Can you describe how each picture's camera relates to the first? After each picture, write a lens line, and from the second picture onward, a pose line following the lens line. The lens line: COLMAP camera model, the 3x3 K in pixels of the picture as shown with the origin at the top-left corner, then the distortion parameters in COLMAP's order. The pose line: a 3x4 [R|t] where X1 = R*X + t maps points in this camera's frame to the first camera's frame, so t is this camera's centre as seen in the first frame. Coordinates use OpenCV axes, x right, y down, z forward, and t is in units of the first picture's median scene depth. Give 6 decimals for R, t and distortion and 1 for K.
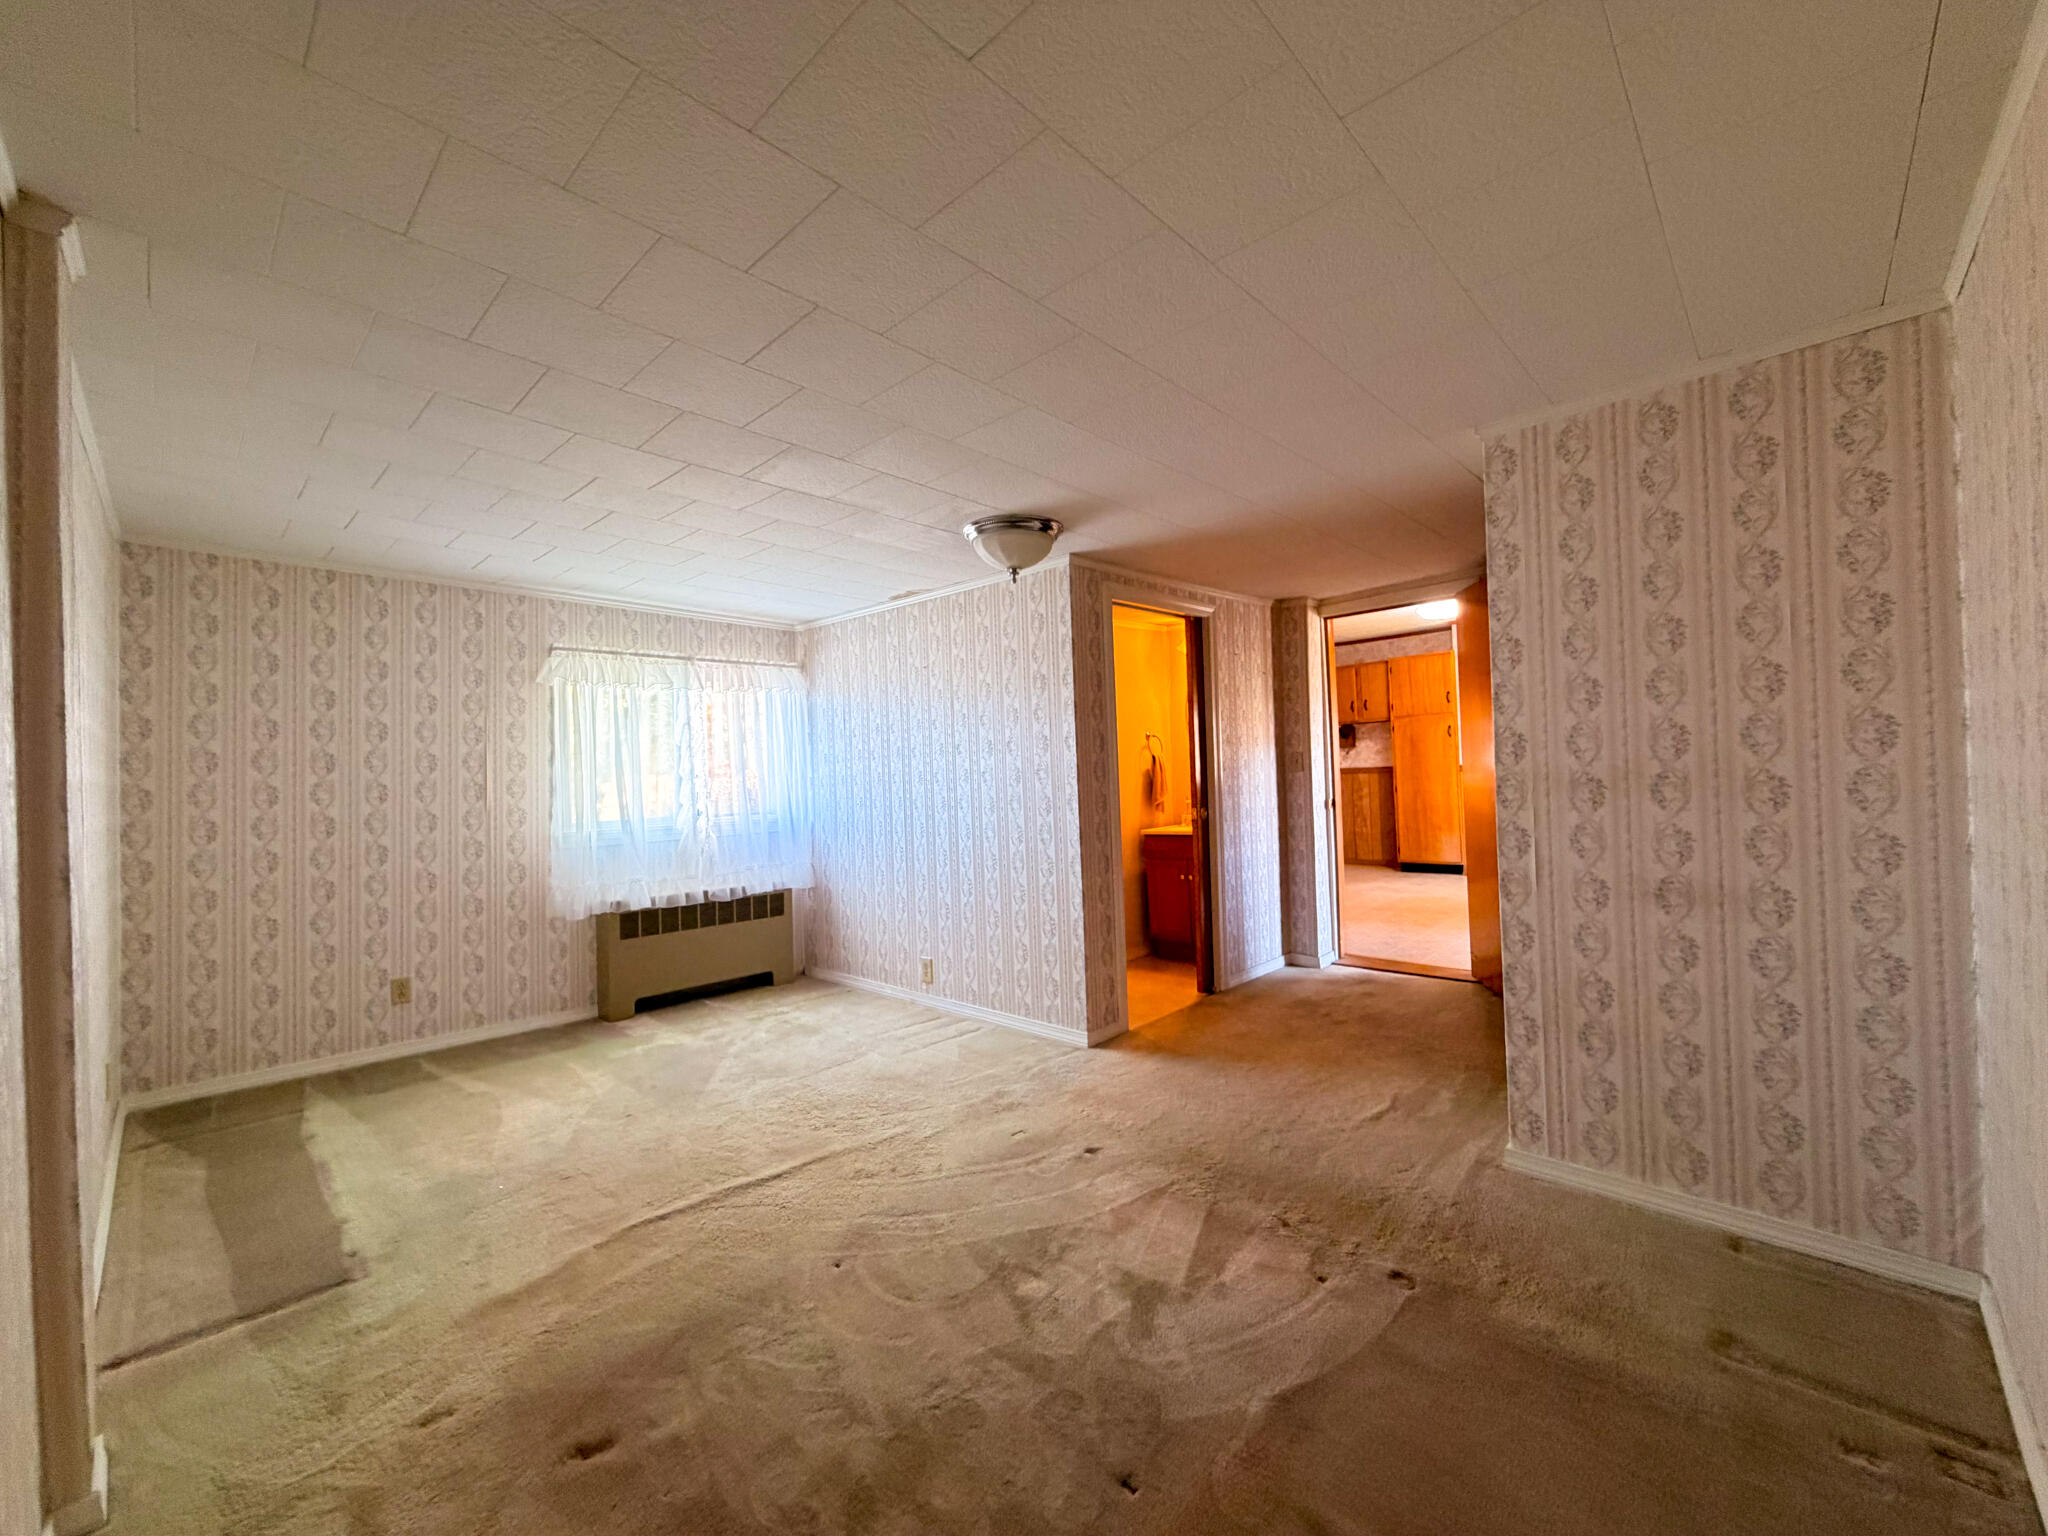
lens RADIAL K [[822.4, 0, 1024.0], [0, 822.4, 768.0], [0, 0, 1]] dist [0.001702, 0.000054]
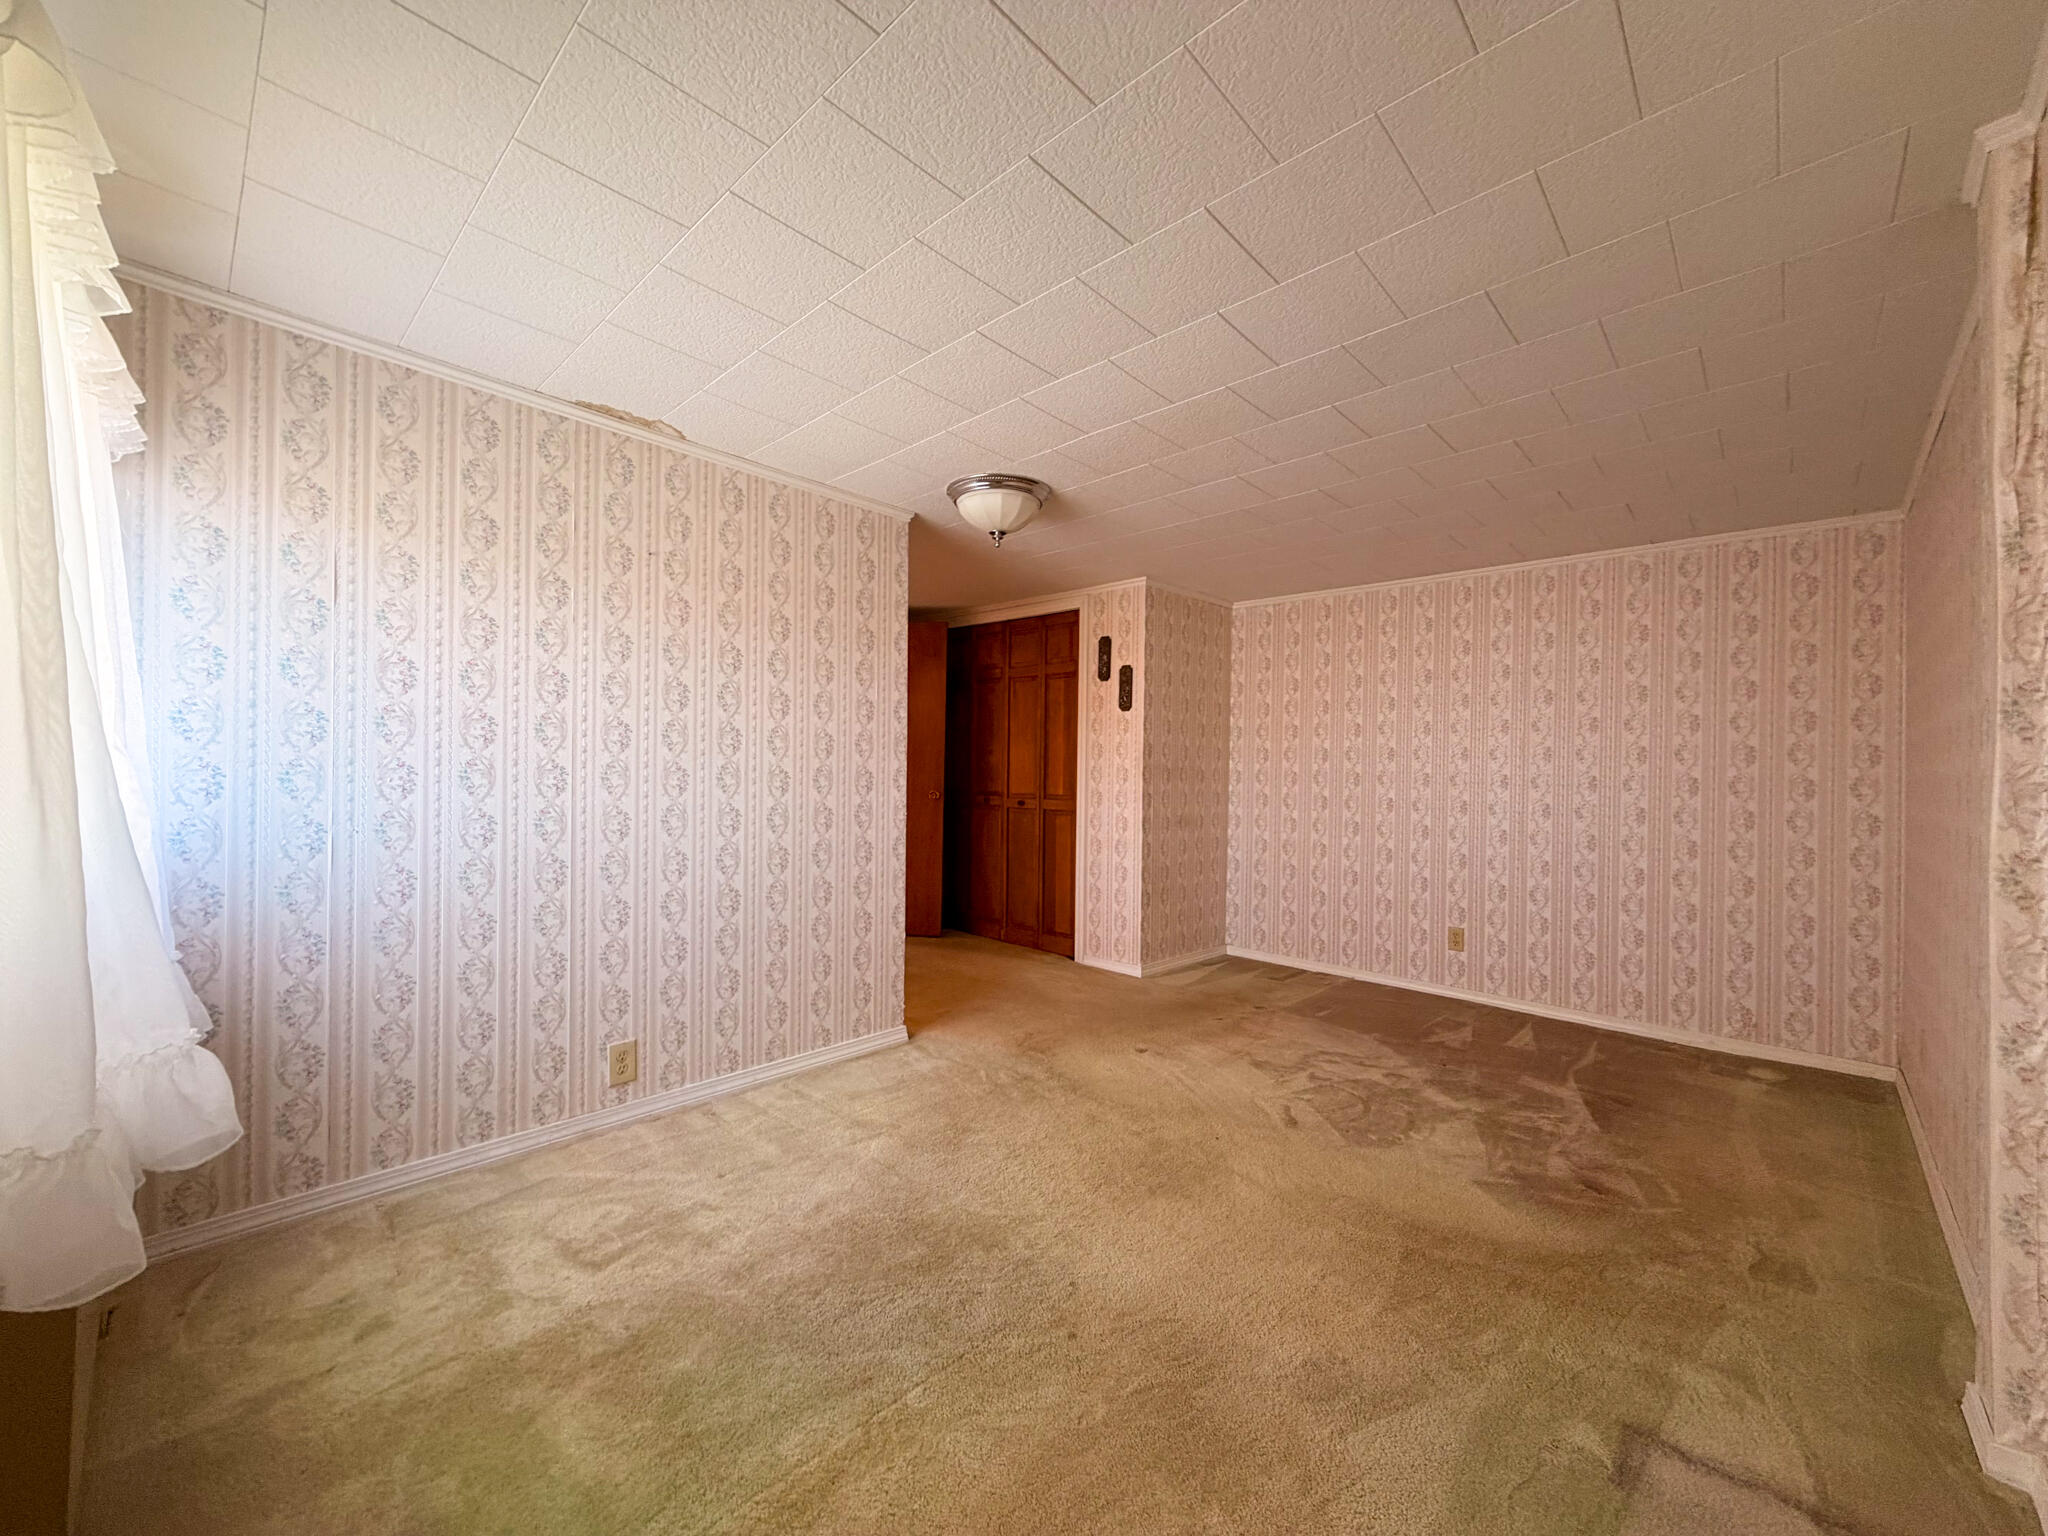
lens RADIAL K [[822.4, 0, 1024.0], [0, 822.4, 768.0], [0, 0, 1]] dist [0.001702, 0.000054]
pose [[-0.008202, 0.028757, 0.999553, -0.764944], [-0.031688, 0.999077, -0.029003, 0.045034], [-0.999464, -0.031912, -0.007283, 0.772084]]
